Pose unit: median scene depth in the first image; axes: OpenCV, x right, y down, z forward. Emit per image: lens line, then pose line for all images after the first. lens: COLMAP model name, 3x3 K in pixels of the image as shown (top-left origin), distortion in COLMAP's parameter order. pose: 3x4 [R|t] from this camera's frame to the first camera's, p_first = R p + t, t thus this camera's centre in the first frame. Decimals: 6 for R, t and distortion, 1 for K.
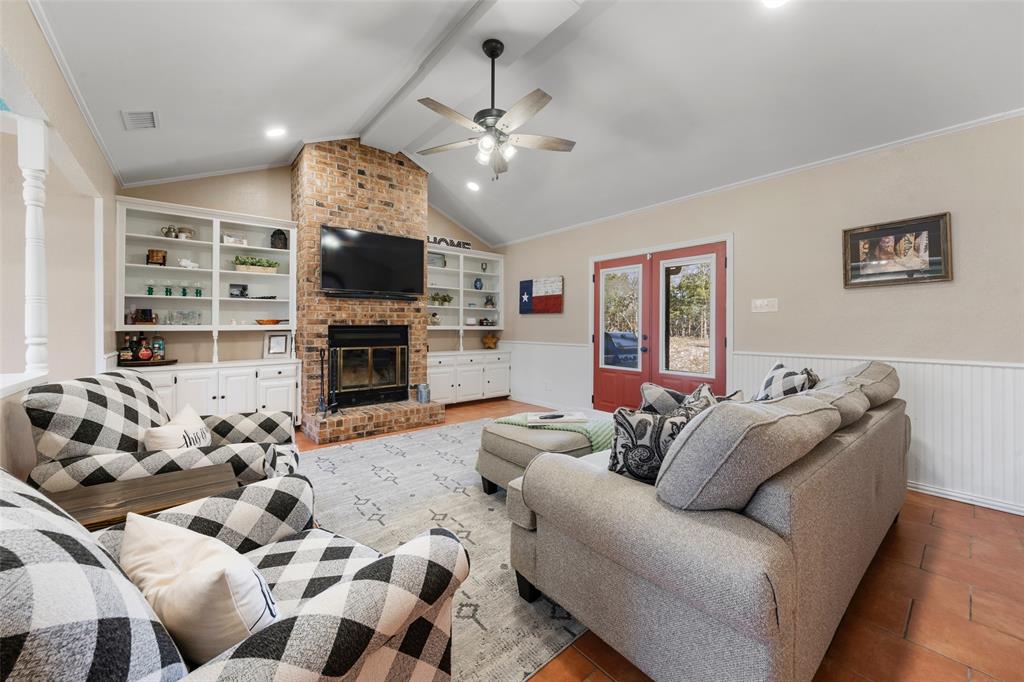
lens RADIAL K [[398.0, 0, 514.1], [0, 398.0, 327.4], [0, 0, 1]] dist [0.009429, 0.000005]
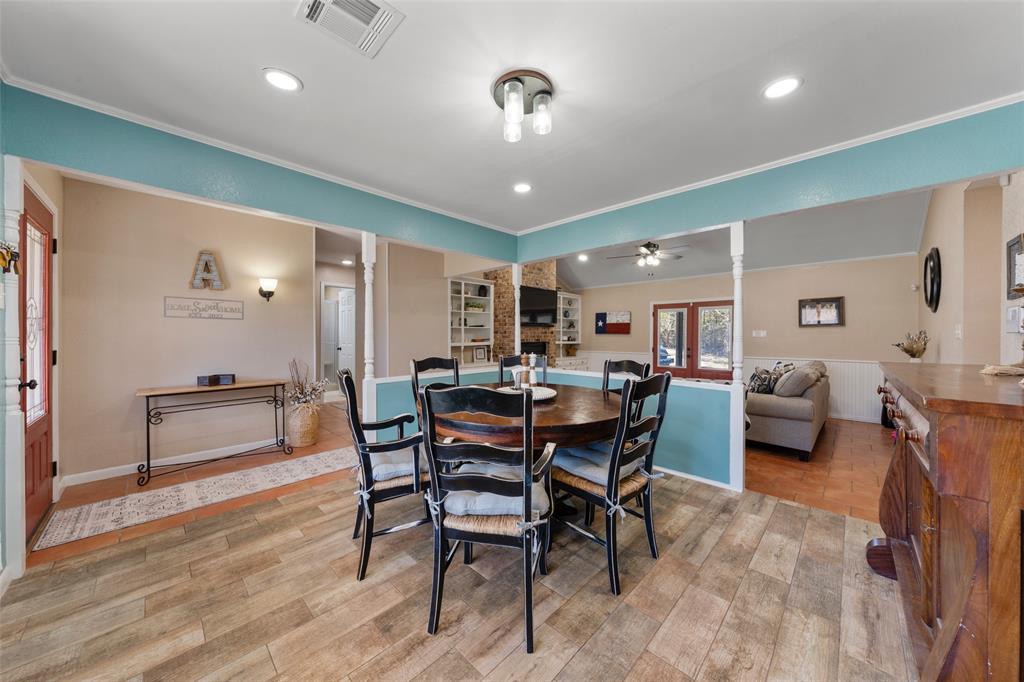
lens RADIAL K [[362.0, 0, 514.2], [0, 362.0, 341.4], [0, 0, 1]] dist [0.008180, 0.000002]
pose [[0.994663, 0.000910, 0.103175, -0.553771], [-0.002239, 0.999916, 0.012767, -0.025990], [-0.103155, -0.012930, 0.994581, -0.482196]]
